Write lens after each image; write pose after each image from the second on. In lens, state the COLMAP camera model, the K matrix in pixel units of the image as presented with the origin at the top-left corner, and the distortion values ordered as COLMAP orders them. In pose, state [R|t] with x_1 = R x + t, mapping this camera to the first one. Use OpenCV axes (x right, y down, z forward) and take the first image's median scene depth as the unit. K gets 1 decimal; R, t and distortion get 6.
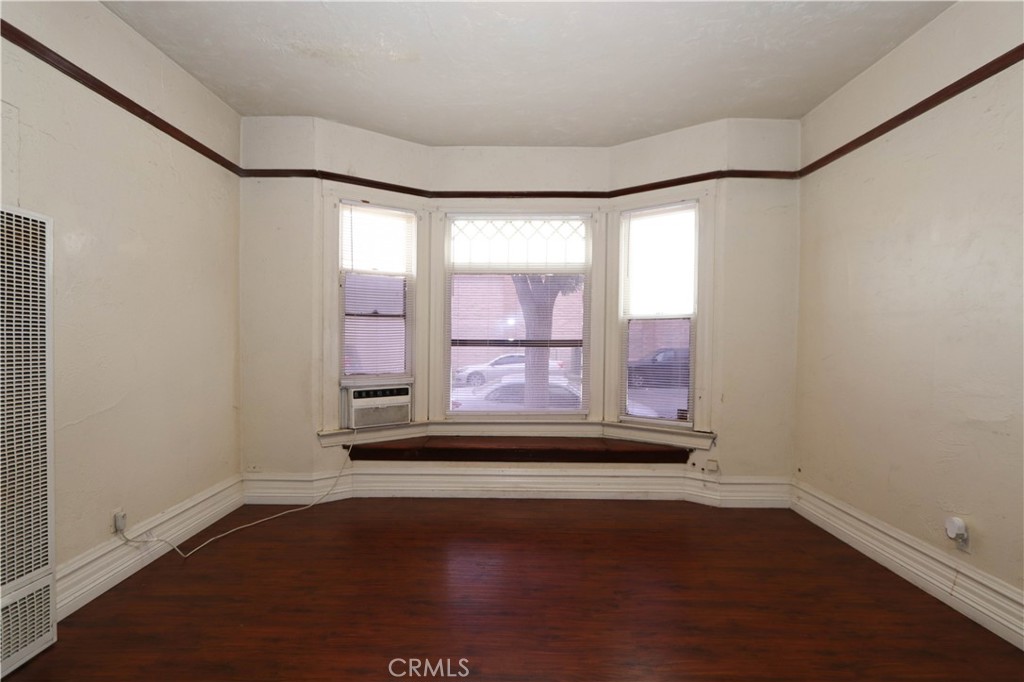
lens RADIAL K [[470.6, 0, 509.7], [0, 470.6, 345.5], [0, 0, 1]] dist [-0.017213, 0.001171]
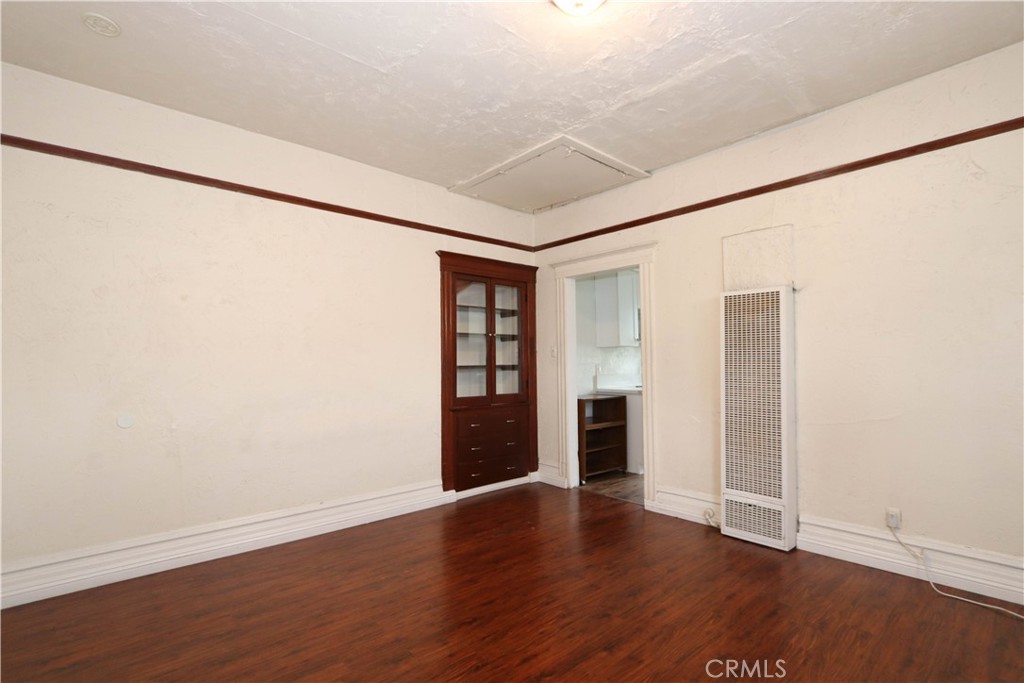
lens RADIAL K [[470.6, 0, 509.7], [0, 470.6, 346.0], [0, 0, 1]] dist [-0.017213, 0.001171]
pose [[-0.753130, -0.023090, -0.657466, 0.417320], [-0.005554, 0.999571, -0.028743, -0.009359], [0.657848, -0.017996, -0.752935, 0.810318]]
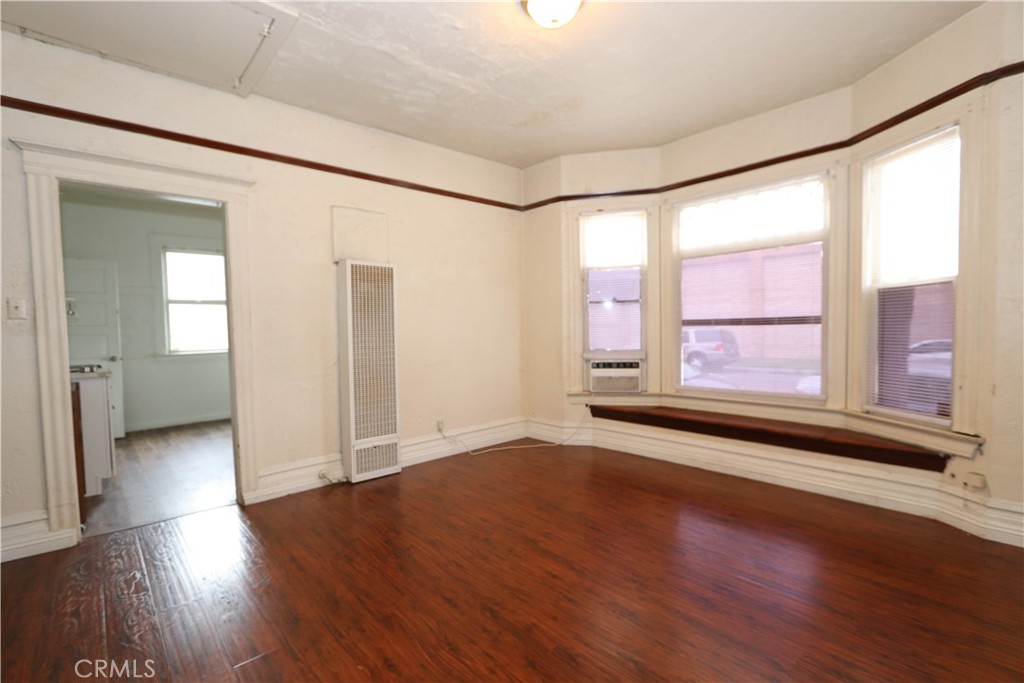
lens RADIAL K [[470.6, 0, 509.7], [0, 470.6, 346.0], [0, 0, 1]] dist [-0.017213, 0.001171]
pose [[0.676803, 0.011190, -0.736080, 0.452623], [0.013745, 0.999518, 0.027833, 0.013657], [0.736036, -0.028955, 0.676323, -0.025626]]
